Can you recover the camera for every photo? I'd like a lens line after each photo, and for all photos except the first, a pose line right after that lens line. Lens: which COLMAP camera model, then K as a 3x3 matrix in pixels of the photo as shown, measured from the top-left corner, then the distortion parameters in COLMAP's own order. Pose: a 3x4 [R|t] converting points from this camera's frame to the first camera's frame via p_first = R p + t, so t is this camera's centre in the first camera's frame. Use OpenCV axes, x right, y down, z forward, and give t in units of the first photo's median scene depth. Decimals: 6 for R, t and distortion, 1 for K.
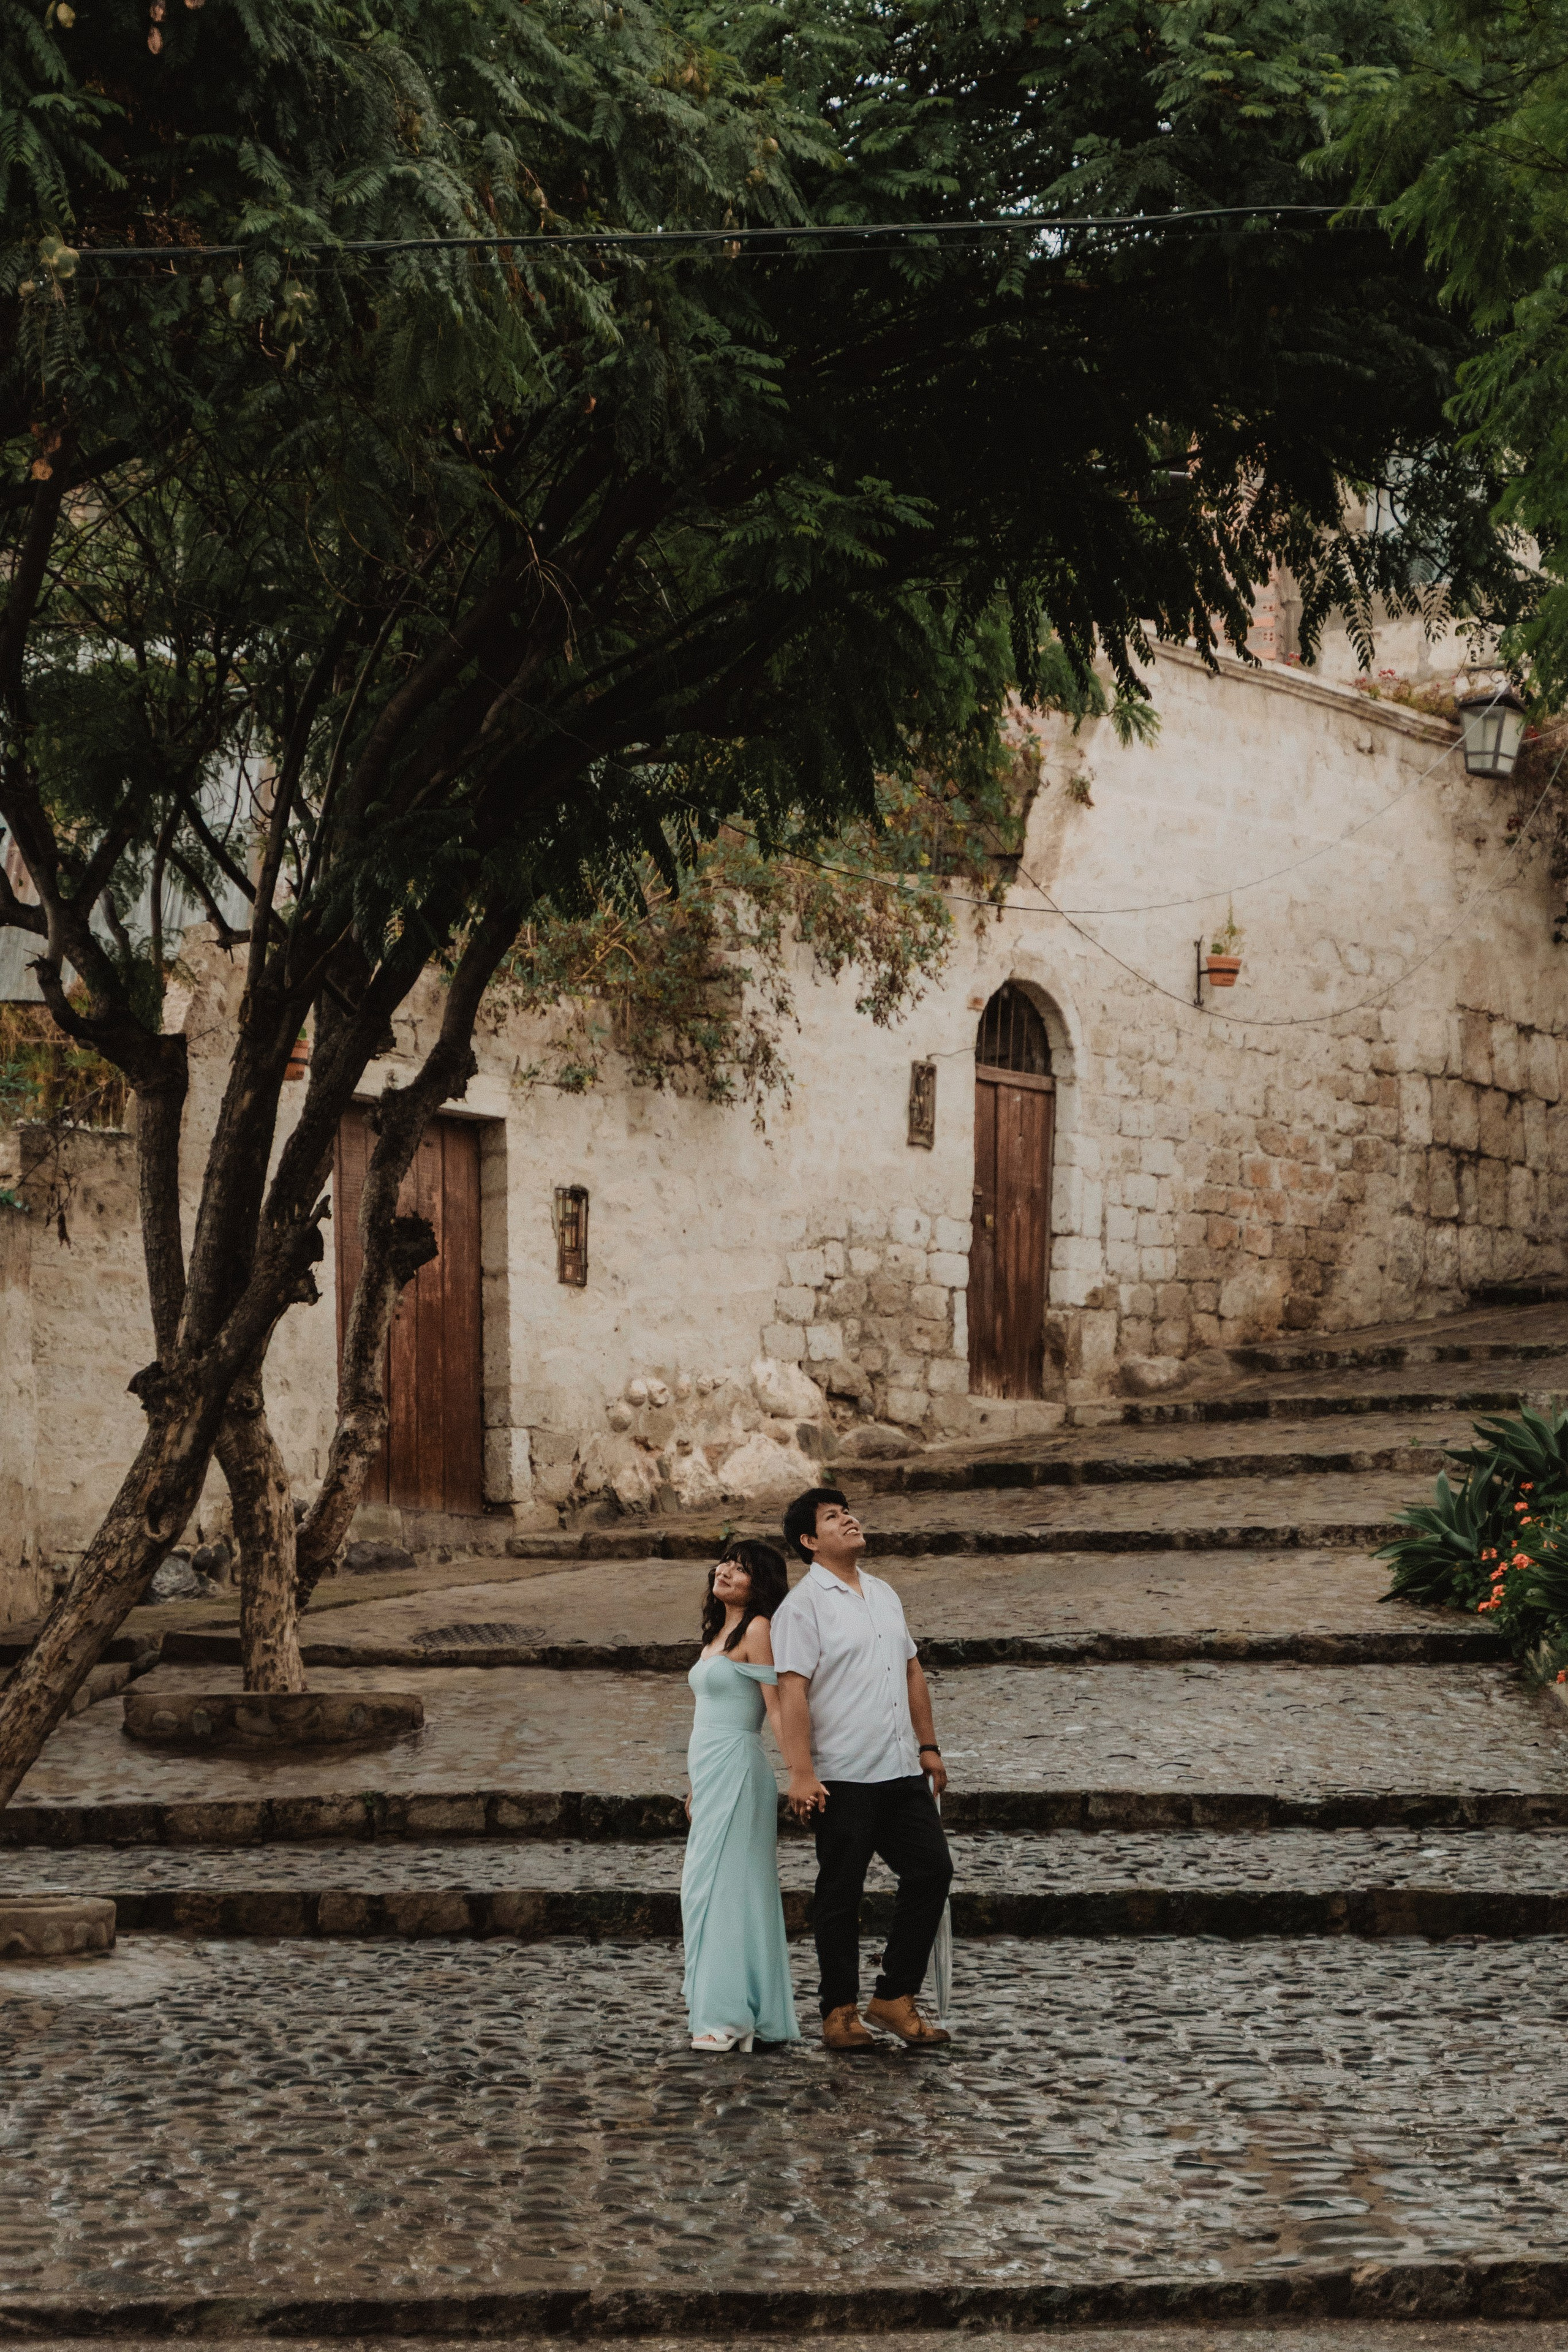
lens RADIAL K [[4455.2, 0, 784.0], [0, 4455.2, 1176.0], [0, 0, 1]] dist [0.001628, 0.078607]
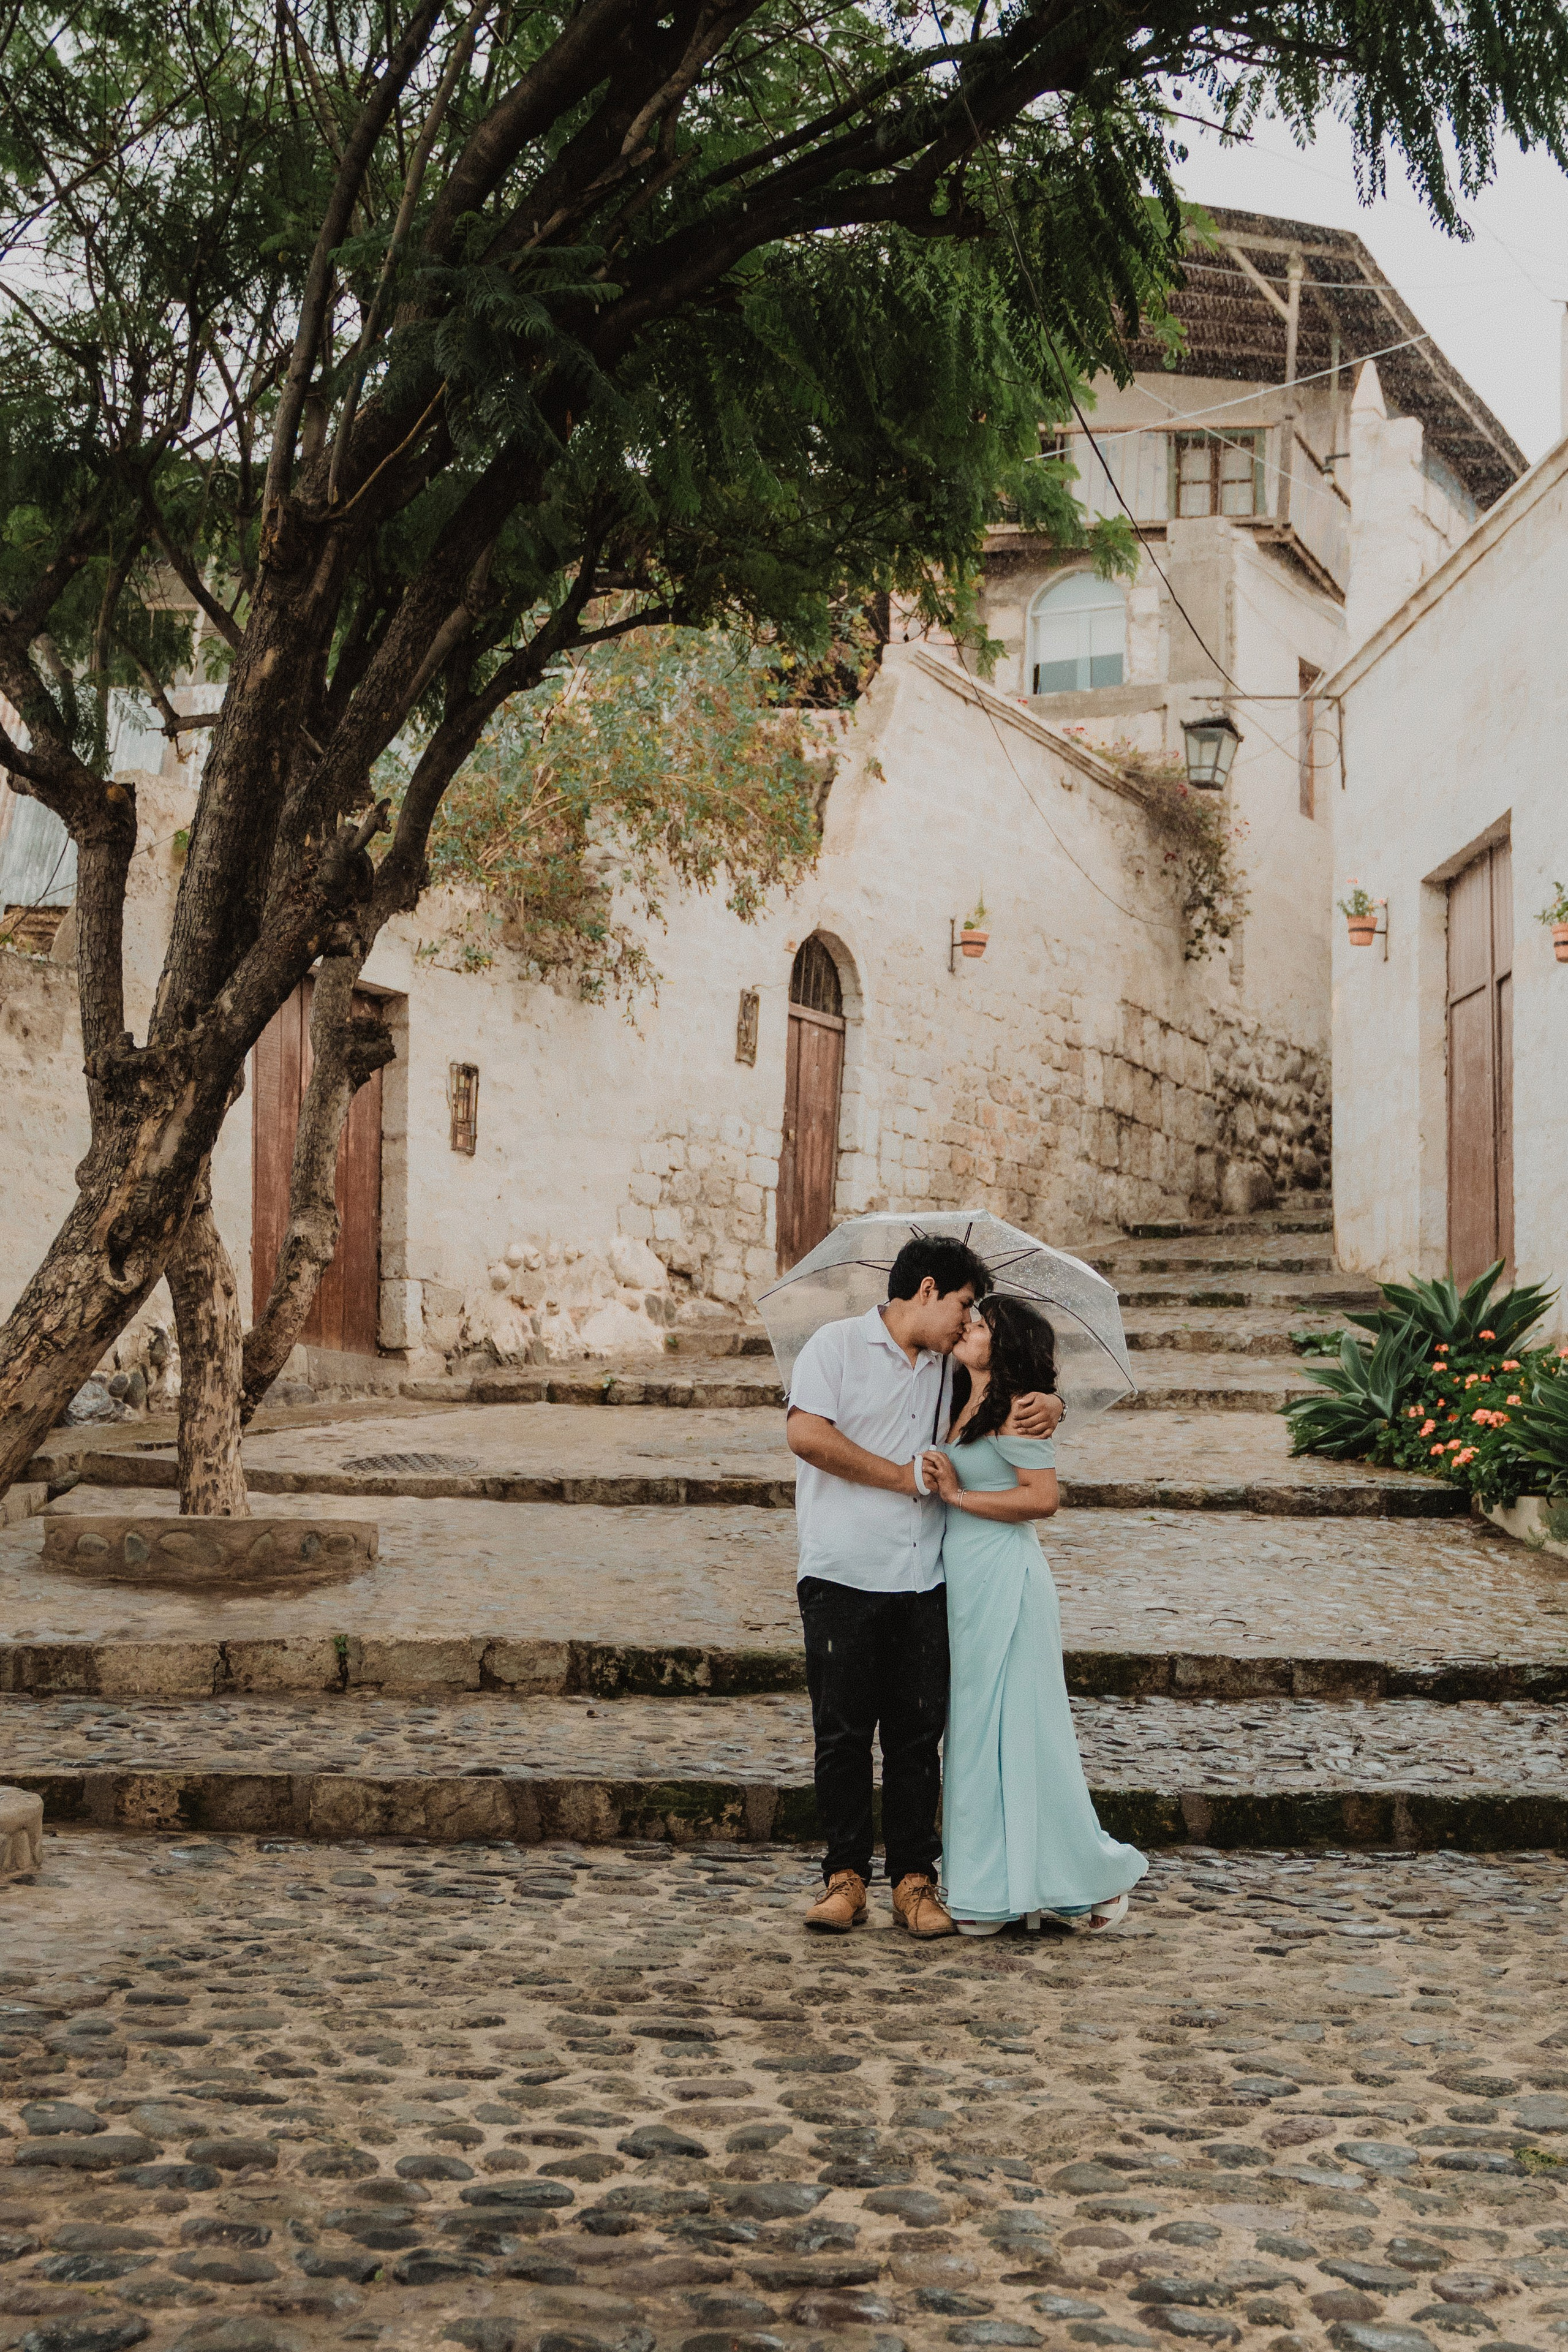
lens RADIAL K [[3029.3, 0, 791.8], [0, 3029.3, 1308.8], [0, 0, 1]] dist [0.014540, 0.031556]
pose [[0.994352, 0.032914, 0.100904, -0.051754], [-0.037070, 0.998528, 0.039600, 0.038047], [-0.099452, -0.043116, 0.994108, 0.319520]]
